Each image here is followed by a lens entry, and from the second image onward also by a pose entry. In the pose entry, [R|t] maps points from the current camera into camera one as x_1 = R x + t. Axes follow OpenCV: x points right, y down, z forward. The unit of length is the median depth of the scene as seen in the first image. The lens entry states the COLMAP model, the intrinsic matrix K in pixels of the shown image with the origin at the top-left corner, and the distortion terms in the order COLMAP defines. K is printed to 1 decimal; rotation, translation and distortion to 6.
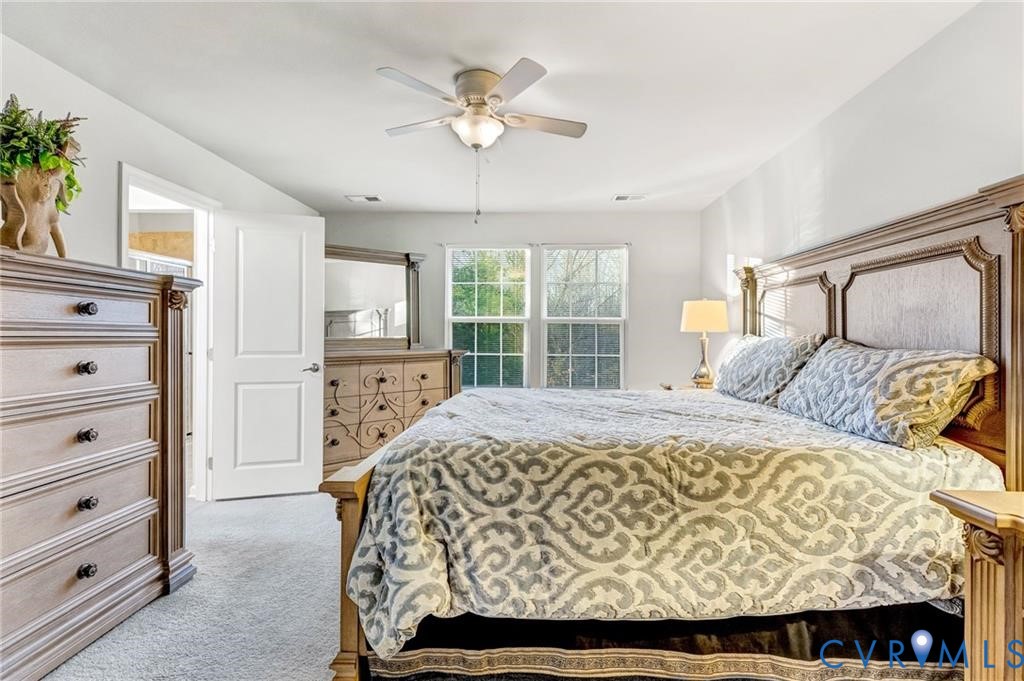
lens RADIAL K [[487.2, 0, 496.0], [0, 487.2, 335.7], [0, 0, 1]] dist [0.007380, -0.000351]
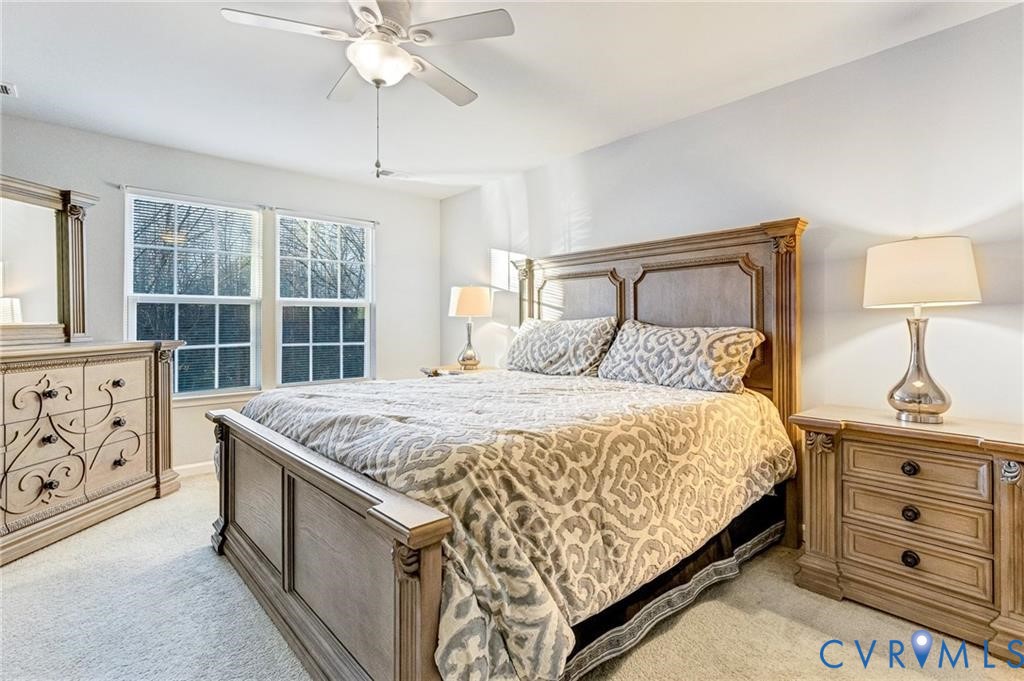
lens RADIAL K [[513.0, 0, 498.3], [0, 513.0, 322.8], [0, 0, 1]] dist [0.014055, -0.000075]
pose [[0.714919, -0.005617, 0.699185, -0.742126], [0.005655, 0.999981, 0.002251, 0.009781], [-0.699184, 0.002345, 0.714938, 0.391018]]
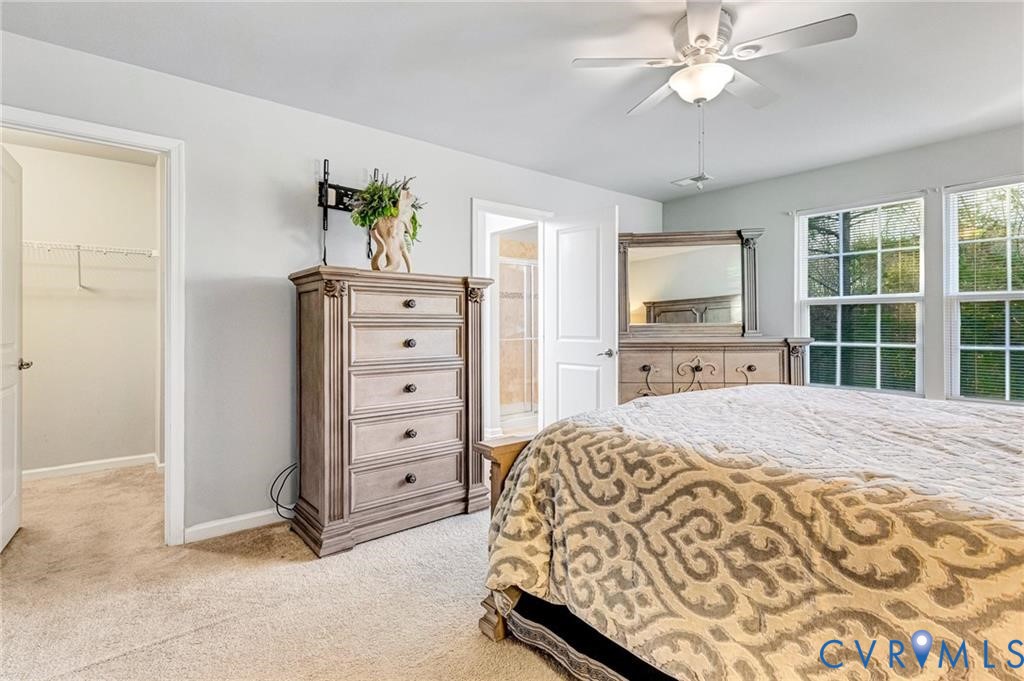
lens RADIAL K [[481.4, 0, 512.0], [0, 481.4, 322.8], [0, 0, 1]] dist [0.002992, -0.000314]
pose [[0.679746, -0.007972, -0.733404, 0.542224], [0.004366, 0.999967, -0.006823, 0.017693], [0.733434, 0.001436, 0.679759, 0.266500]]
